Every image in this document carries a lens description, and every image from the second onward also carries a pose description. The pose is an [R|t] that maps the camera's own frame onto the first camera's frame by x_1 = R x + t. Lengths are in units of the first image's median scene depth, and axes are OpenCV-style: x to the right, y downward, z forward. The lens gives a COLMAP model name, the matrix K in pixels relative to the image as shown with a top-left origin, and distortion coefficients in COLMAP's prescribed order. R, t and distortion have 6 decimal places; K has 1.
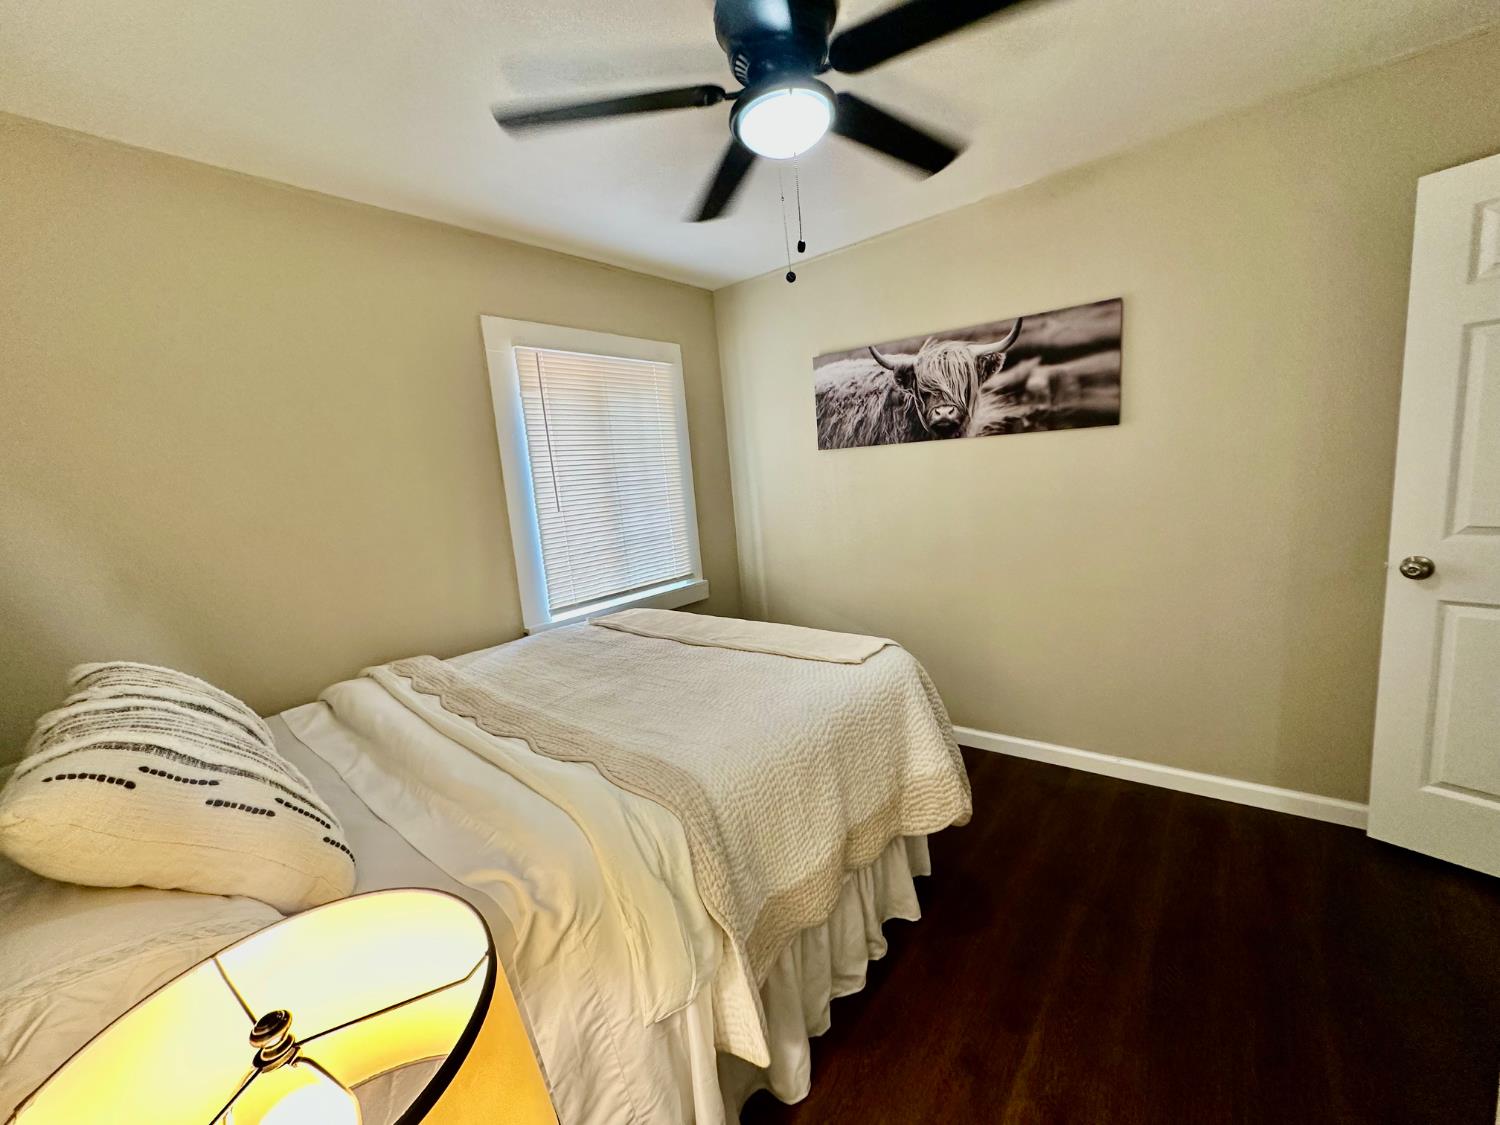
lens RADIAL K [[610.8, 0, 765.3], [0, 610.8, 552.9], [0, 0, 1]] dist [-0.004378, 0.000597]
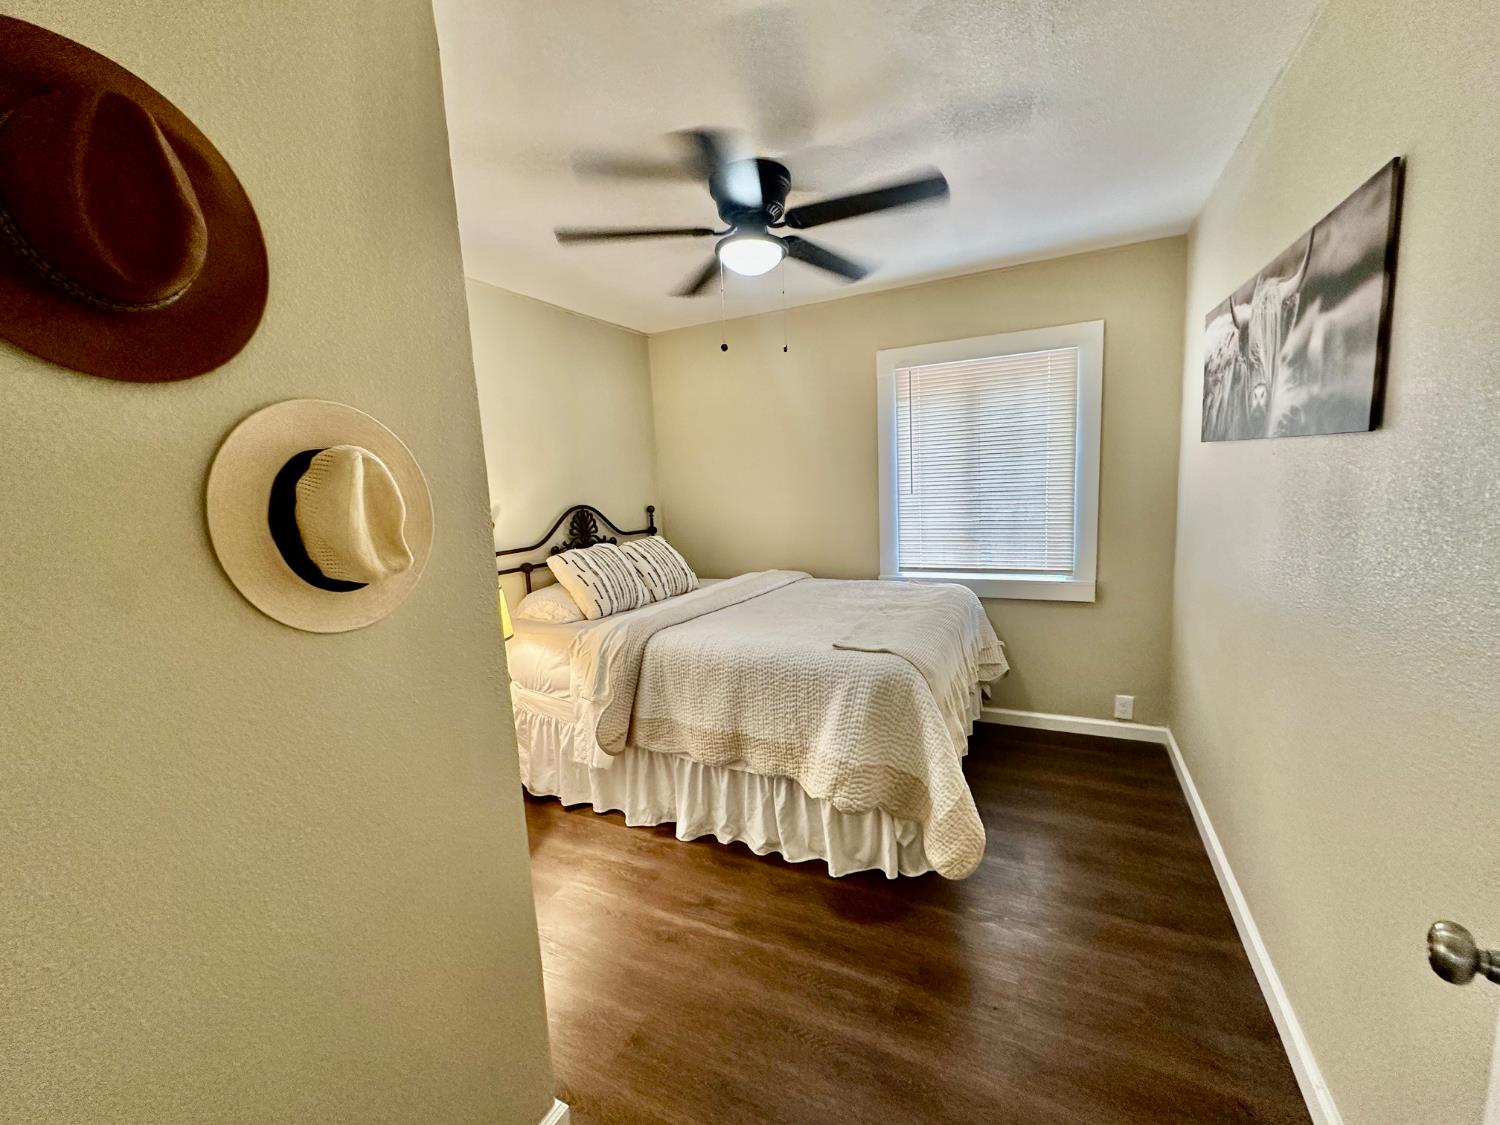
lens RADIAL K [[610.8, 0, 757.9], [0, 610.8, 561.8], [0, 0, 1]] dist [-0.004378, 0.000597]
pose [[0.229614, 0.202896, -0.951898, 0.816385], [-0.096252, 0.977969, 0.185235, -0.131304], [0.968511, 0.049090, 0.244085, 0.364007]]
